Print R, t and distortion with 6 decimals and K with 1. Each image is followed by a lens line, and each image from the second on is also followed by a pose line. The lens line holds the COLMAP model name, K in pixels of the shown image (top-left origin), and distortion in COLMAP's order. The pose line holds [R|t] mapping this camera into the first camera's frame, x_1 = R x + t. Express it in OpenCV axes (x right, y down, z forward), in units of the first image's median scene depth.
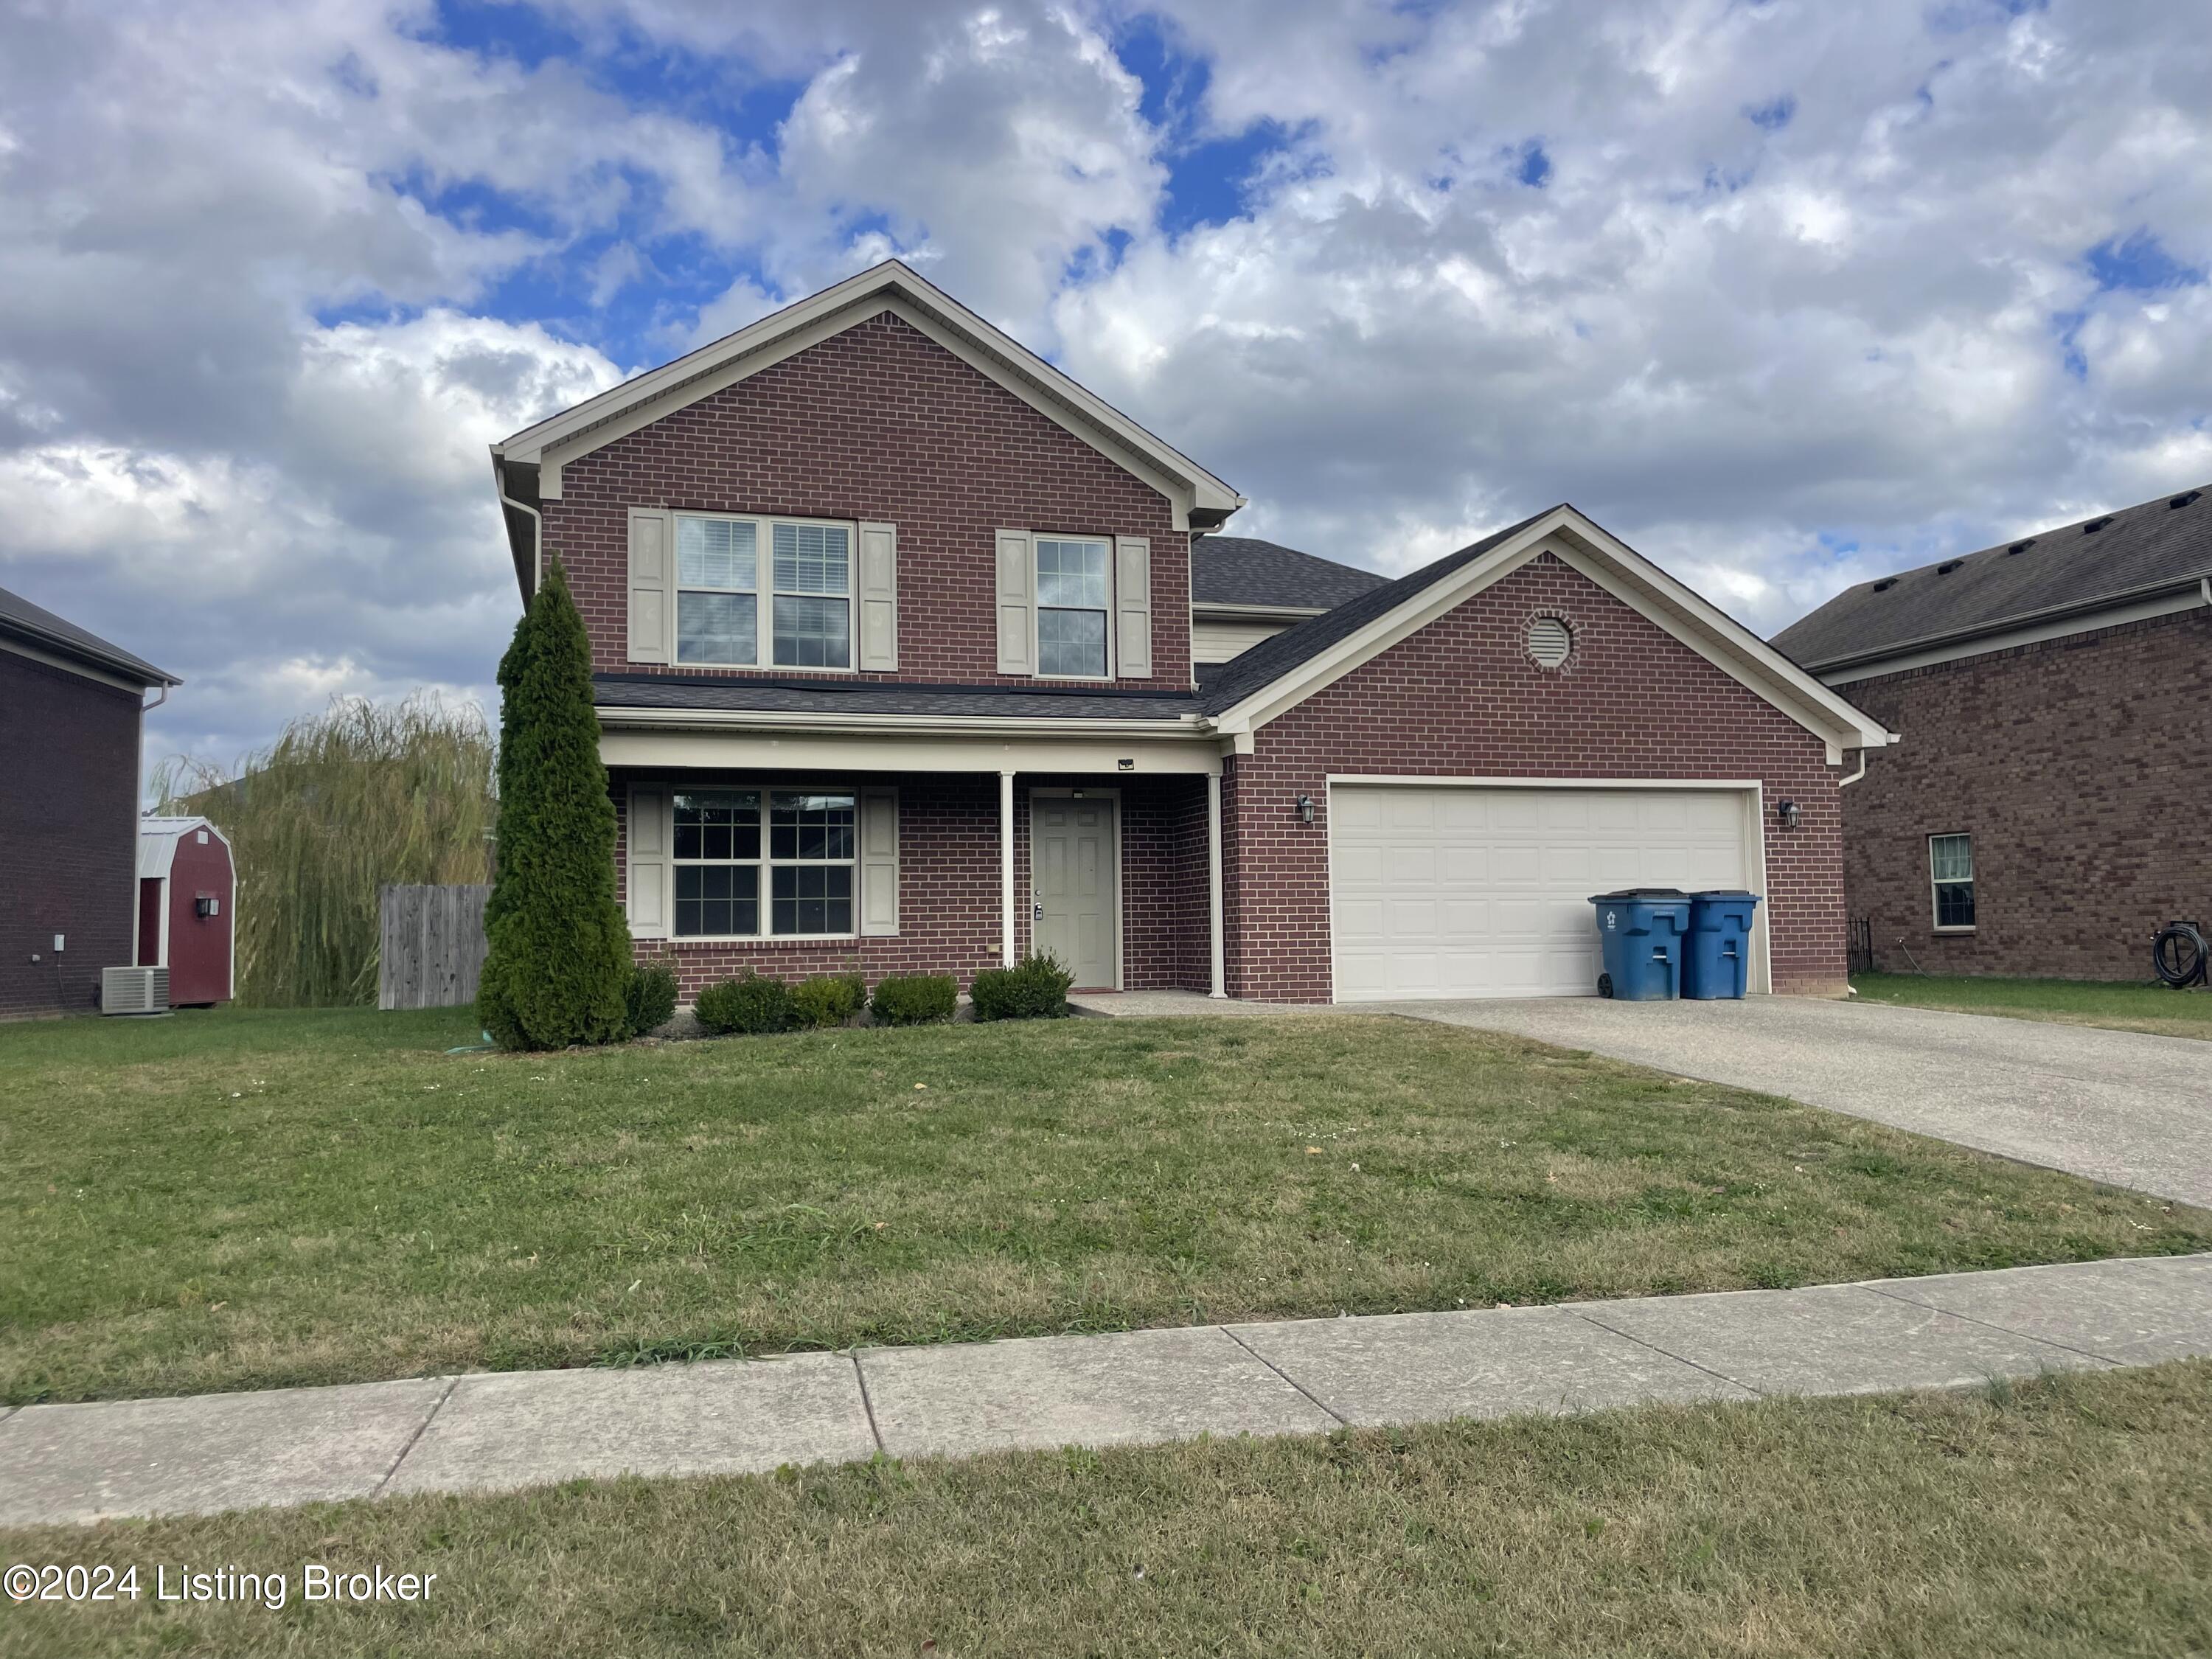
lens RADIAL K [[1675.8, 0, 1105.3], [0, 1675.8, 825.1], [0, 0, 1]] dist [0.063252, -0.002308]
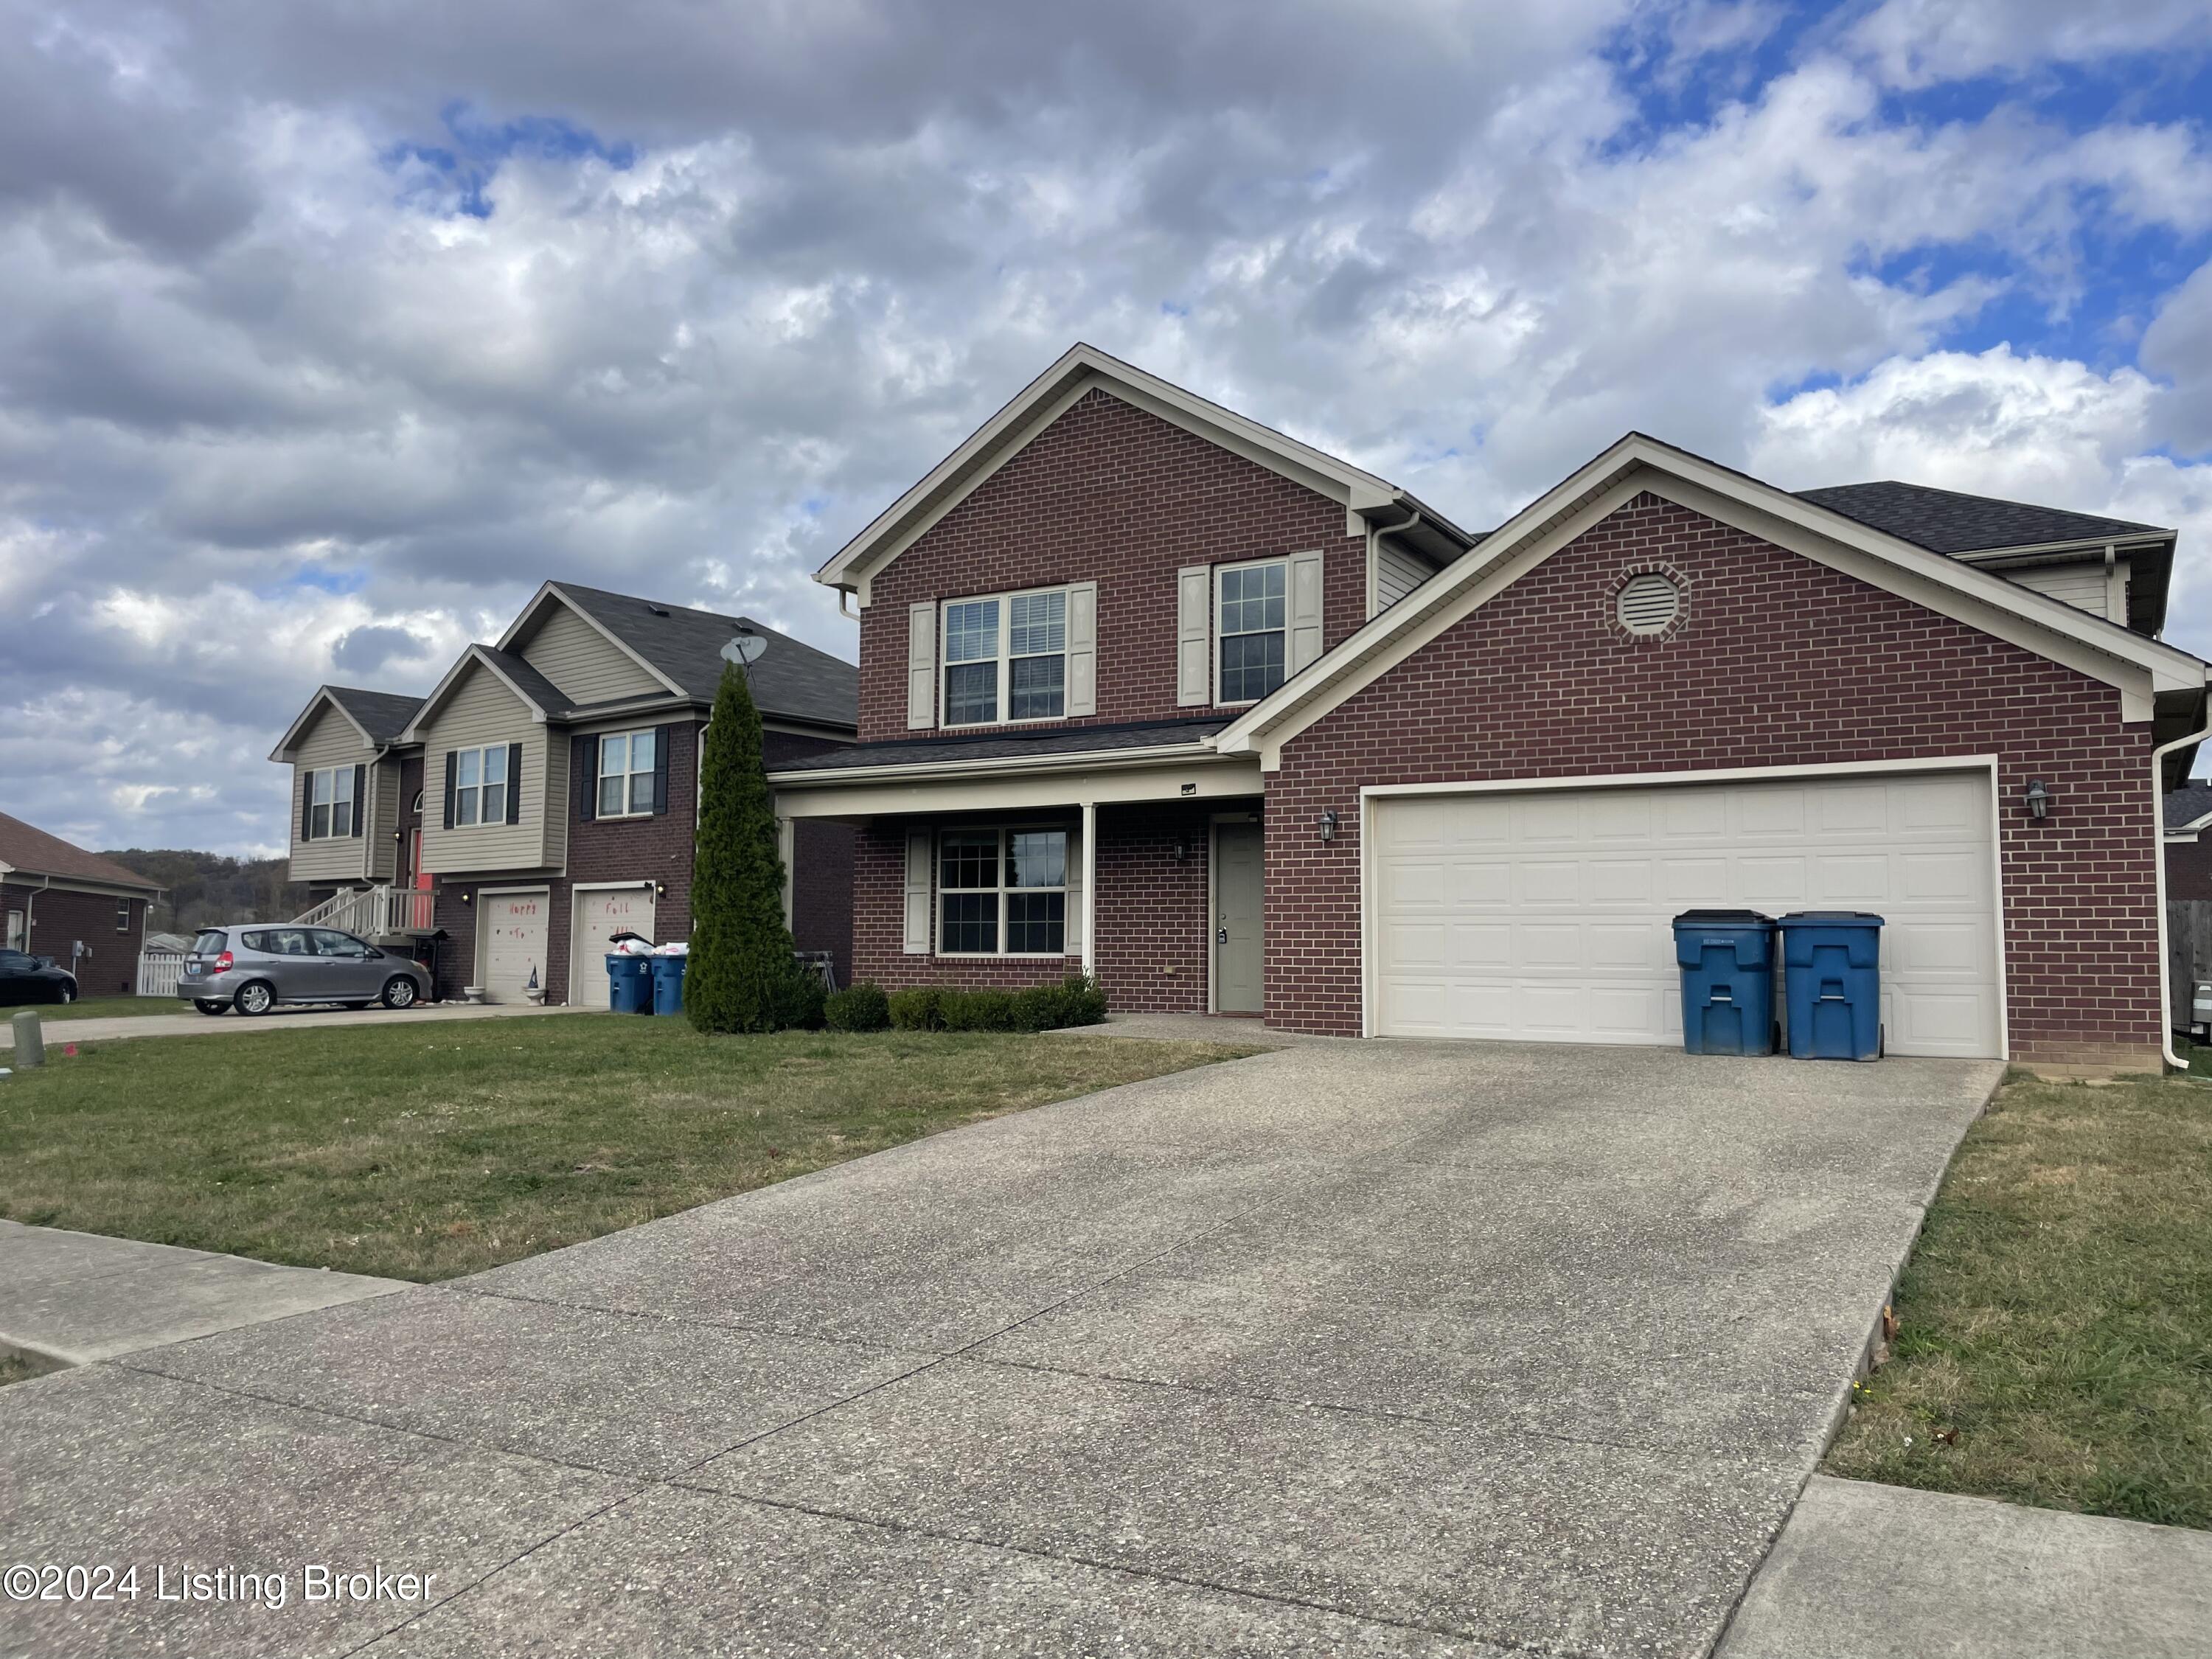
lens RADIAL K [[1675.8, 0, 1105.6], [0, 1675.8, 828.2], [0, 0, 1]] dist [0.063252, -0.002308]
pose [[0.675952, -0.040338, -0.735841, 0.705790], [0.031850, 0.999167, -0.025516, 0.011177], [0.736257, -0.006189, 0.676674, 0.273132]]
